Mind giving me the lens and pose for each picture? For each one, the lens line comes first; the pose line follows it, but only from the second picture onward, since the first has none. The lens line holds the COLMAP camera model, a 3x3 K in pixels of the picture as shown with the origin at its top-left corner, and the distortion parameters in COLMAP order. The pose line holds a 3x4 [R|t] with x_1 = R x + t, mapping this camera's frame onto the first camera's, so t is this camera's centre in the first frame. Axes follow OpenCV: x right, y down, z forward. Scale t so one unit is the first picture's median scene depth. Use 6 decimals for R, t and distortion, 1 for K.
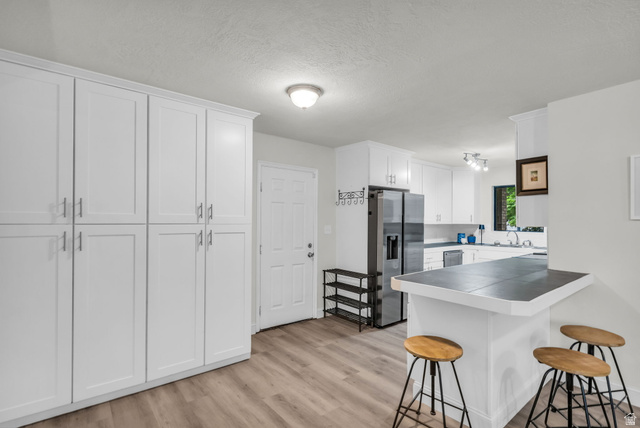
lens RADIAL K [[312.0, 0, 322.1], [0, 312.0, 219.5], [0, 0, 1]] dist [0.001575, 0.001026]
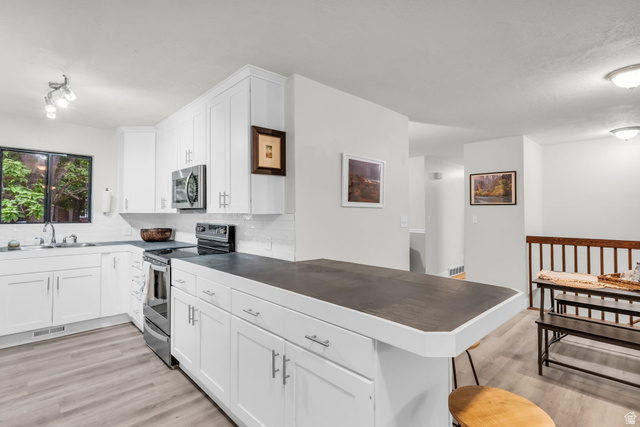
lens RADIAL K [[312.0, 0, 319.8], [0, 312.0, 208.2], [0, 0, 1]] dist [0.001575, 0.001026]
pose [[-0.082249, 0.007489, 0.996584, -0.151270], [-0.007426, 0.999939, -0.008128, 0.014662], [-0.996584, -0.008069, -0.082188, 0.965710]]
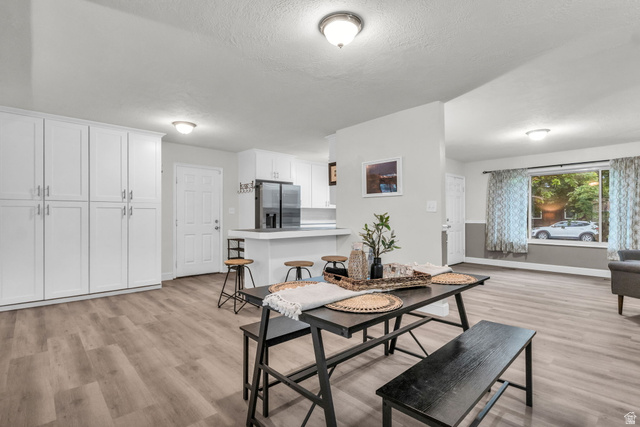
lens RADIAL K [[312.0, 0, 321.4], [0, 312.0, 215.4], [0, 0, 1]] dist [0.001575, 0.001026]
pose [[0.997890, -0.008156, 0.064411, 0.509429], [0.008029, 0.999965, 0.002235, 0.082488], [-0.064427, -0.001714, 0.997921, -0.671842]]
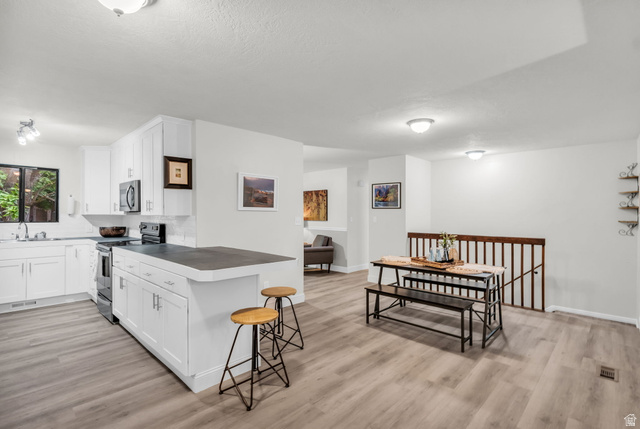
lens RADIAL K [[312.0, 0, 325.3], [0, 312.0, 214.8], [0, 0, 1]] dist [0.001575, 0.001026]
pose [[-0.129494, -0.010525, 0.991524, -0.602468], [-0.009157, 0.999914, 0.009418, 0.004349], [-0.991538, -0.007859, -0.129579, 0.615063]]
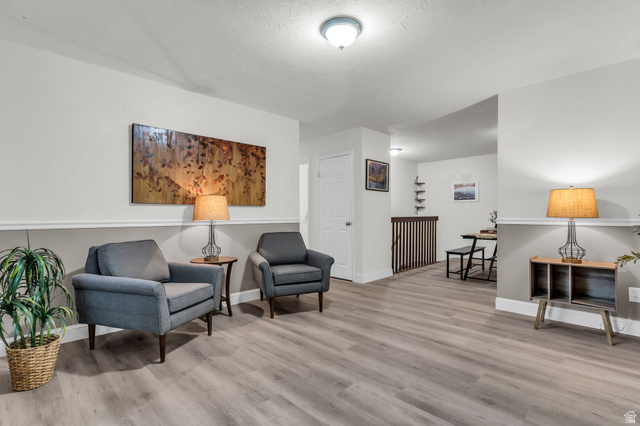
lens RADIAL K [[312.0, 0, 320.5], [0, 312.0, 213.5], [0, 0, 1]] dist [0.001575, 0.001026]
pose [[-0.994002, -0.003388, -0.109310, 1.873657], [-0.002300, 0.999947, -0.010074, 0.126498], [0.109338, -0.009762, -0.993957, 1.667282]]
